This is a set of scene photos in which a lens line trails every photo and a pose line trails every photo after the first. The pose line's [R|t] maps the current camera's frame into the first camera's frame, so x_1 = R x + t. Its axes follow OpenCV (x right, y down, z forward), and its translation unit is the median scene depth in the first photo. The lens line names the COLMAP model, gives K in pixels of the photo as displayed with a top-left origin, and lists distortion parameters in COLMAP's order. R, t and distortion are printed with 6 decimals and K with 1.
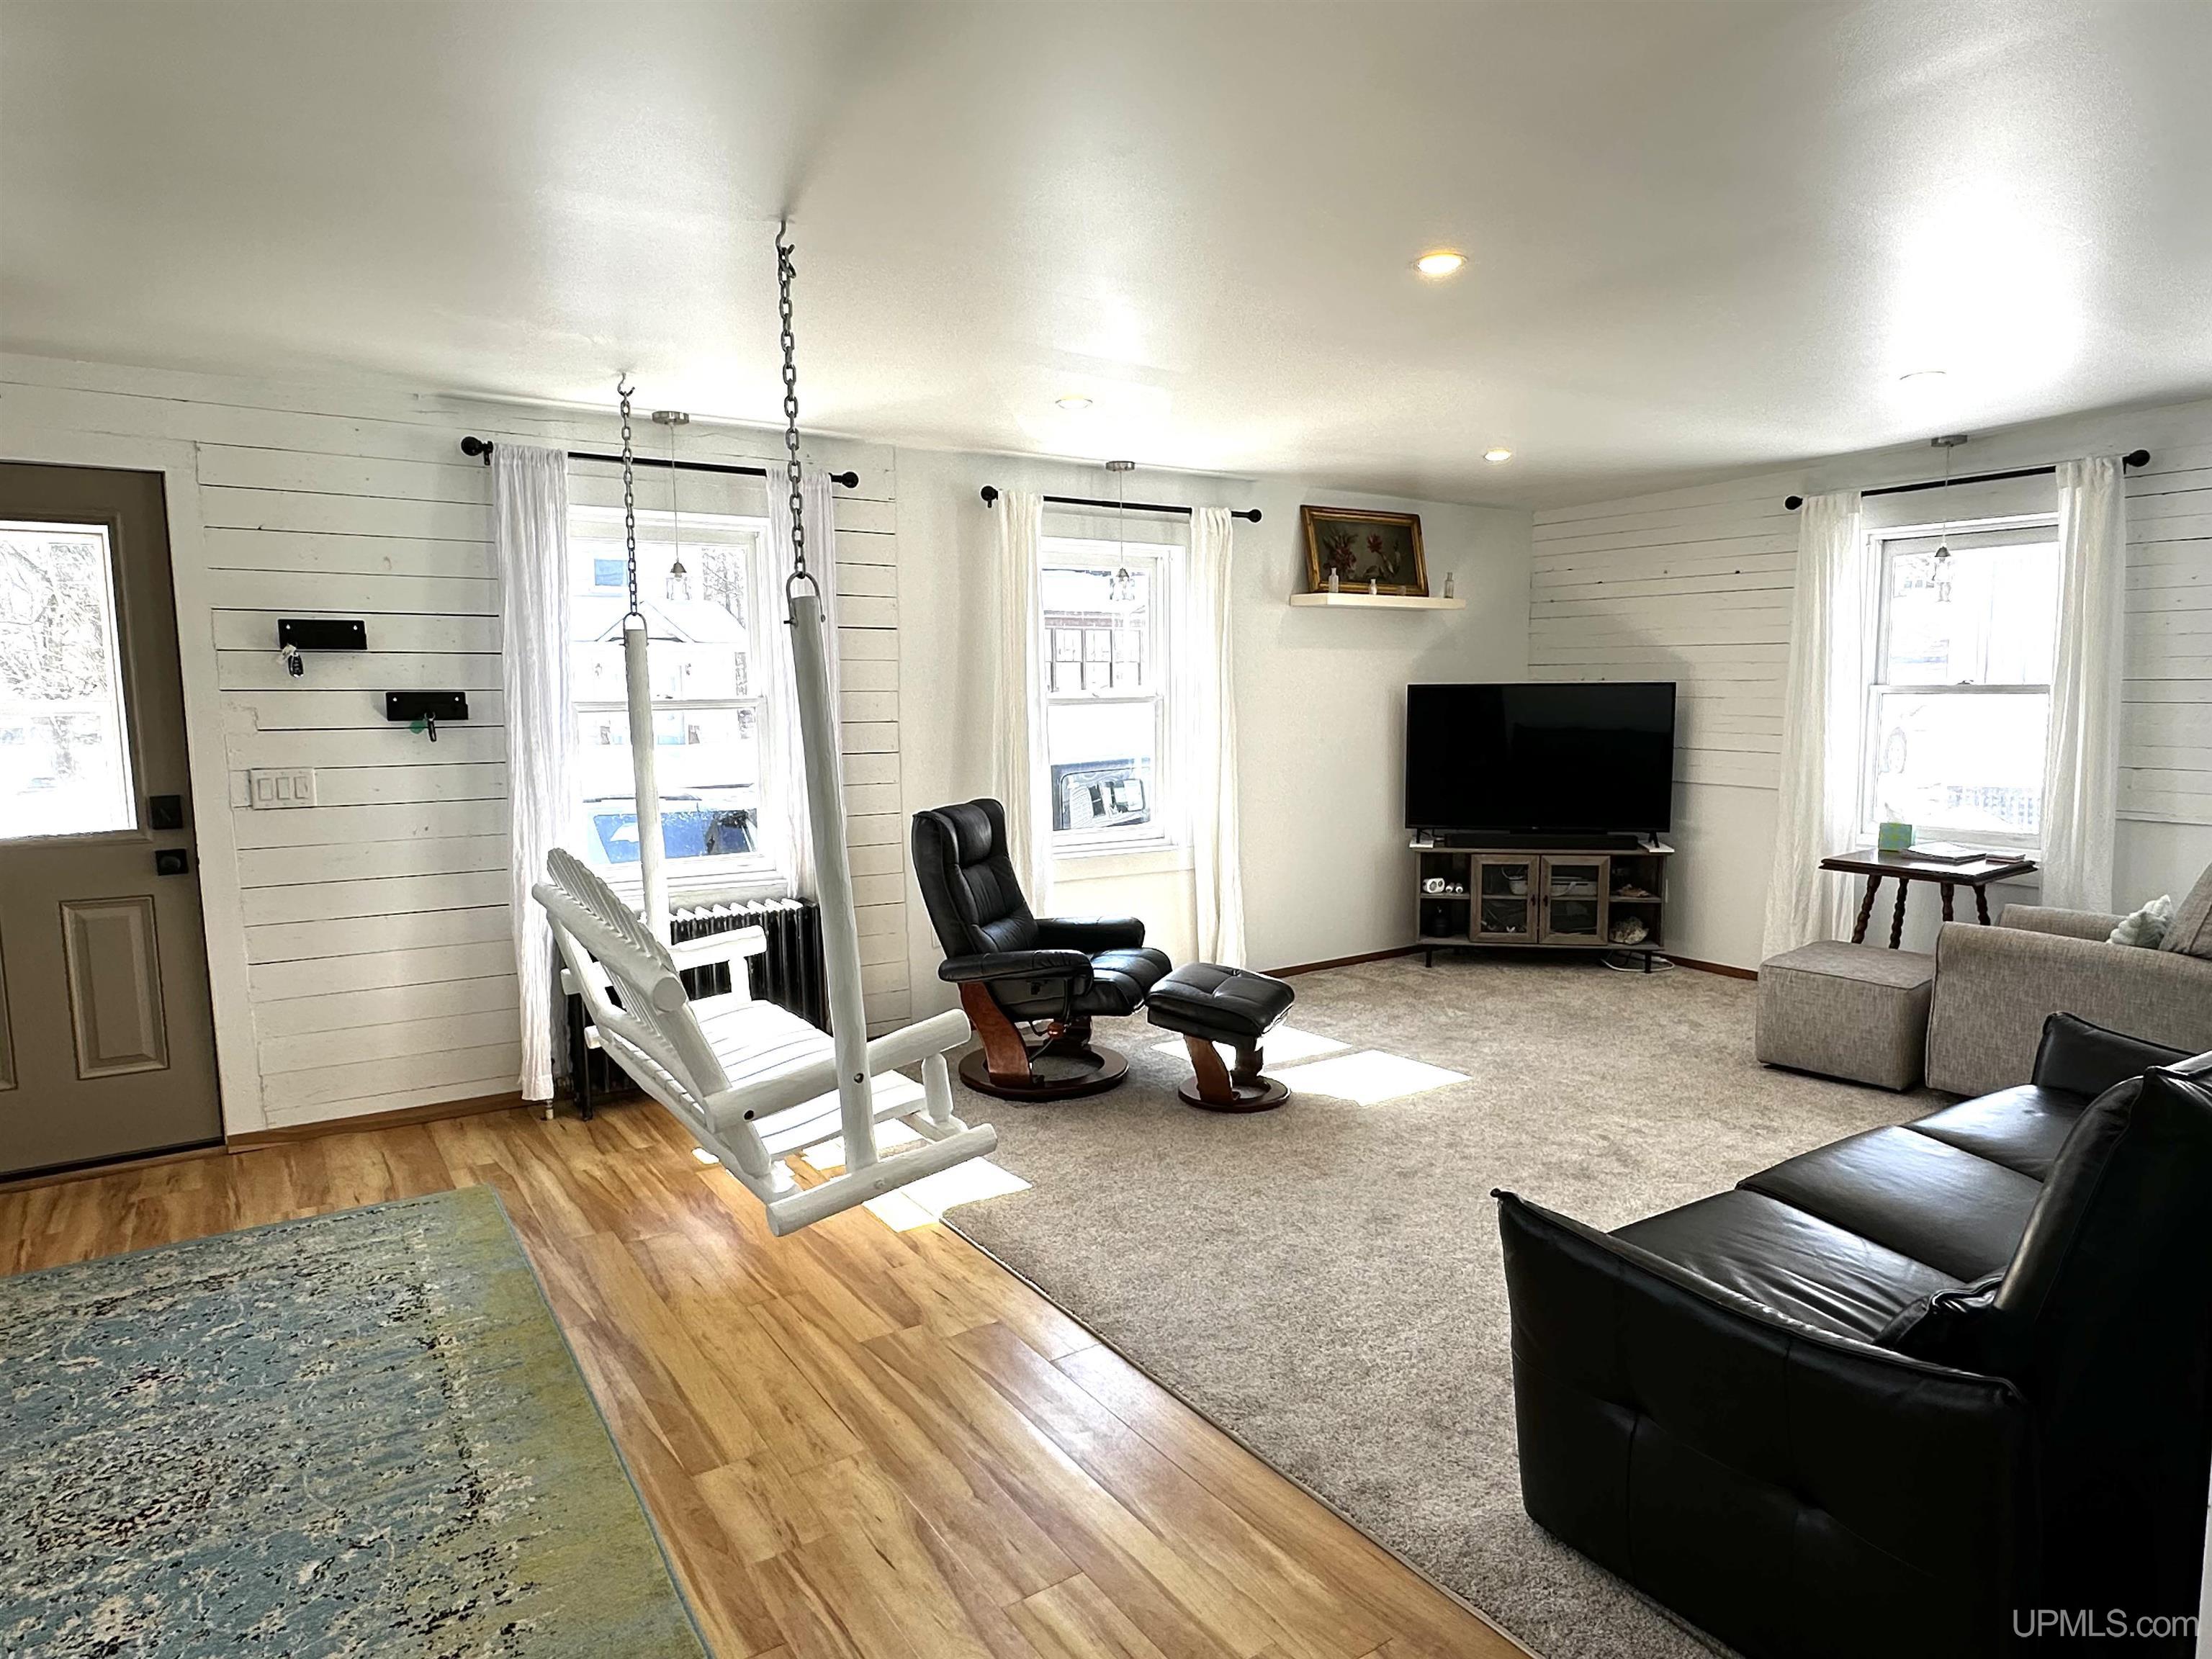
lens RADIAL K [[1294.9, 0, 1106.7], [0, 1294.9, 830.5], [0, 0, 1]] dist [-0.003177, 0.001512]
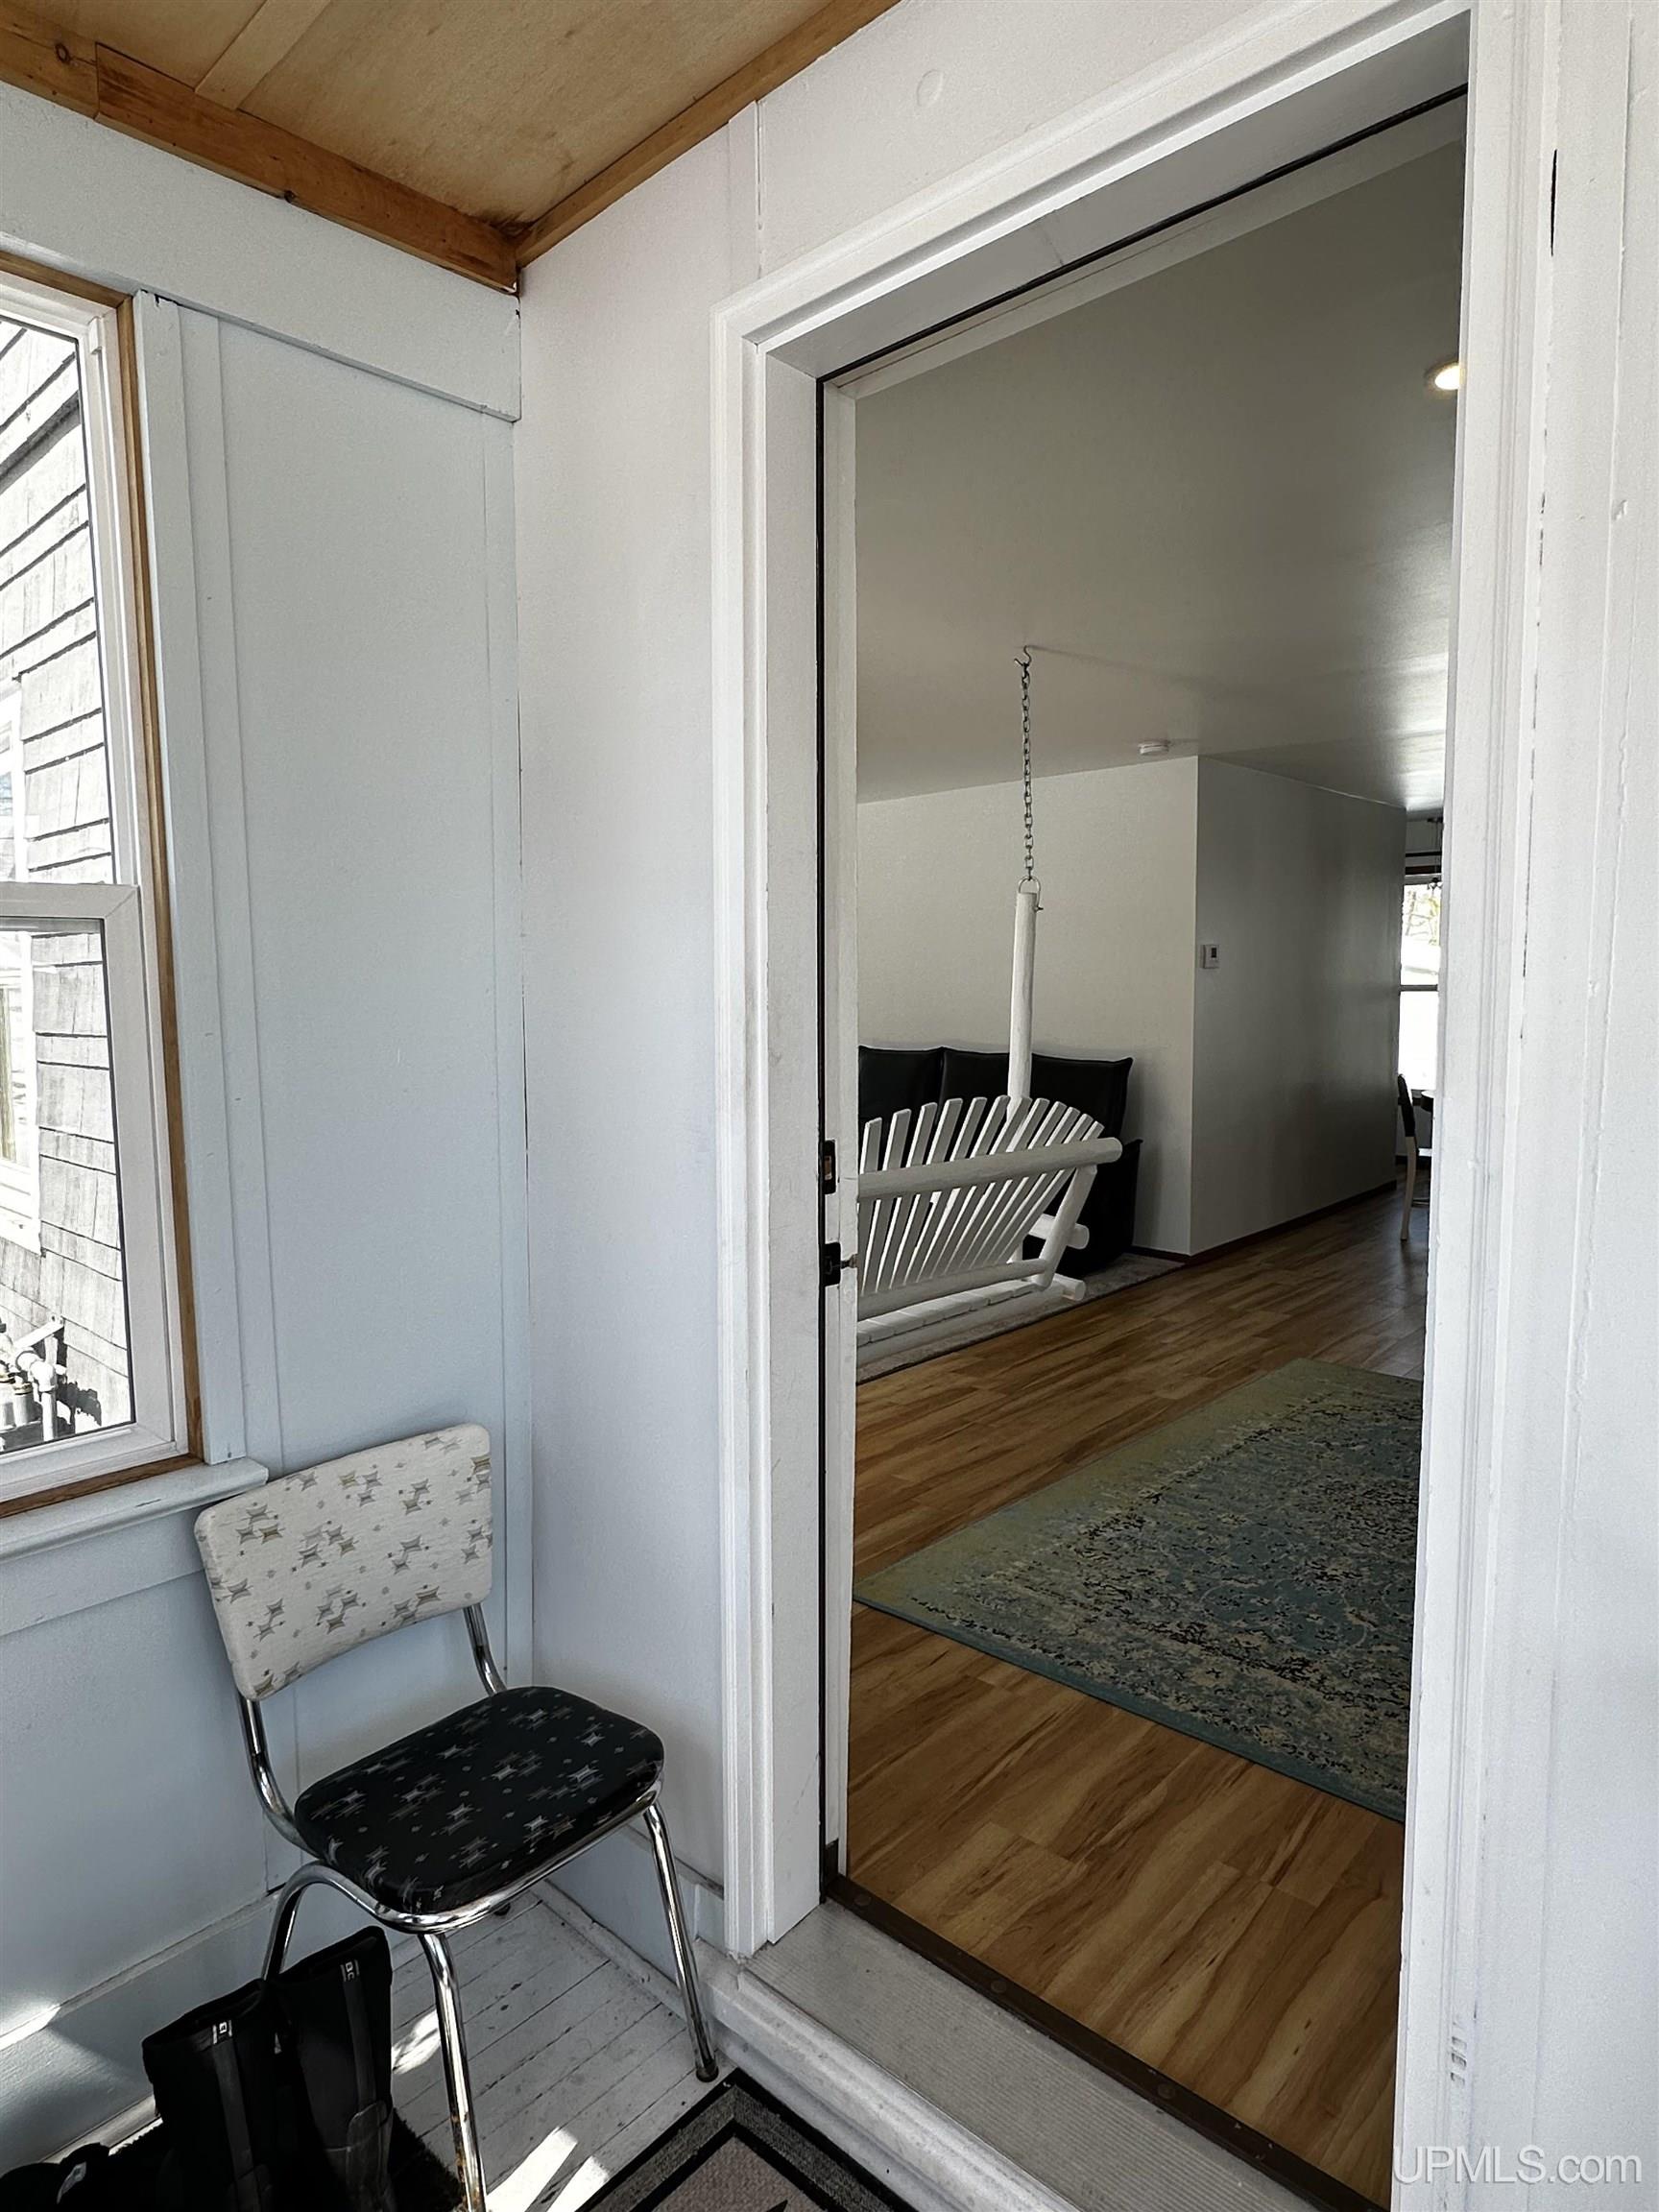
lens RADIAL K [[1294.9, 0, 817.2], [0, 1294.9, 1106.8], [0, 0, 1]] dist [-0.003177, 0.001512]
pose [[-0.245052, -0.073349, 0.966731, -1.085214], [0.114614, 0.987950, 0.104012, -0.077603], [-0.962711, 0.136289, -0.233692, 1.059930]]
